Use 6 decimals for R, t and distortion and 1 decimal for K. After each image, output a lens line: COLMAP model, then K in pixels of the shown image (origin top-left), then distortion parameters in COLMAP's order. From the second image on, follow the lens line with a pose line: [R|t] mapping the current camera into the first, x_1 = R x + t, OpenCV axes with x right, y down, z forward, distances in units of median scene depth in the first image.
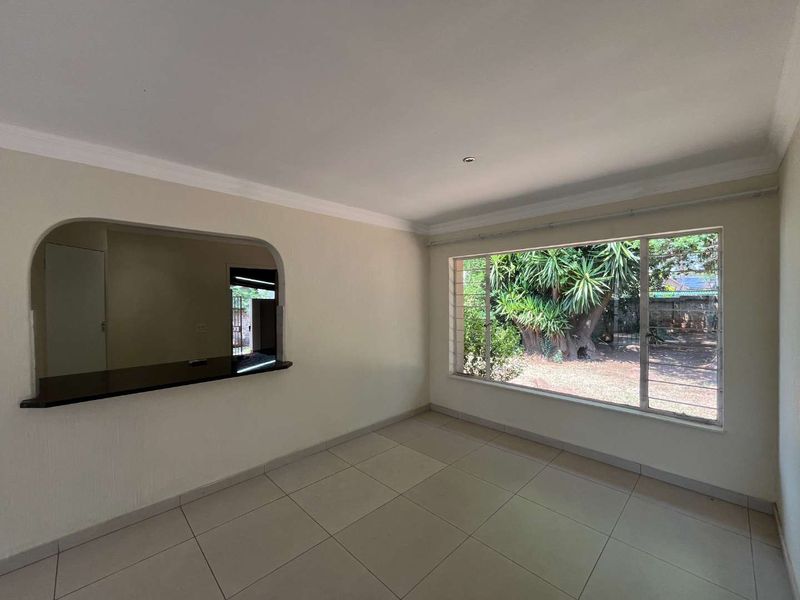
lens RADIAL K [[322.8, 0, 398.8], [0, 322.8, 300.9], [0, 0, 1]] dist [0.001806, 0.000193]
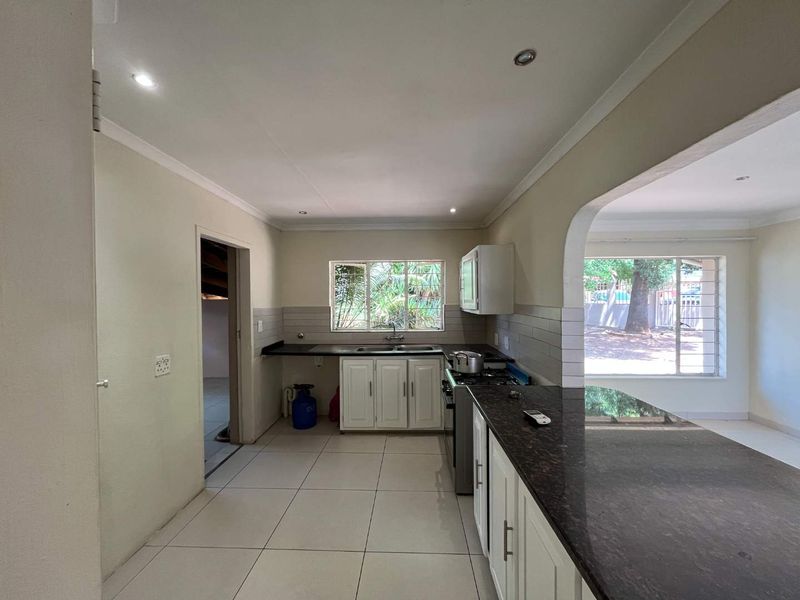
lens RADIAL K [[322.8, 0, 400.9], [0, 322.8, 301.0], [0, 0, 1]] dist [0.001806, 0.000193]
pose [[0.724786, 0.001662, 0.688972, -1.172276], [0.003234, 0.999978, -0.005814, 0.004198], [-0.688967, 0.006442, 0.724764, 0.803828]]
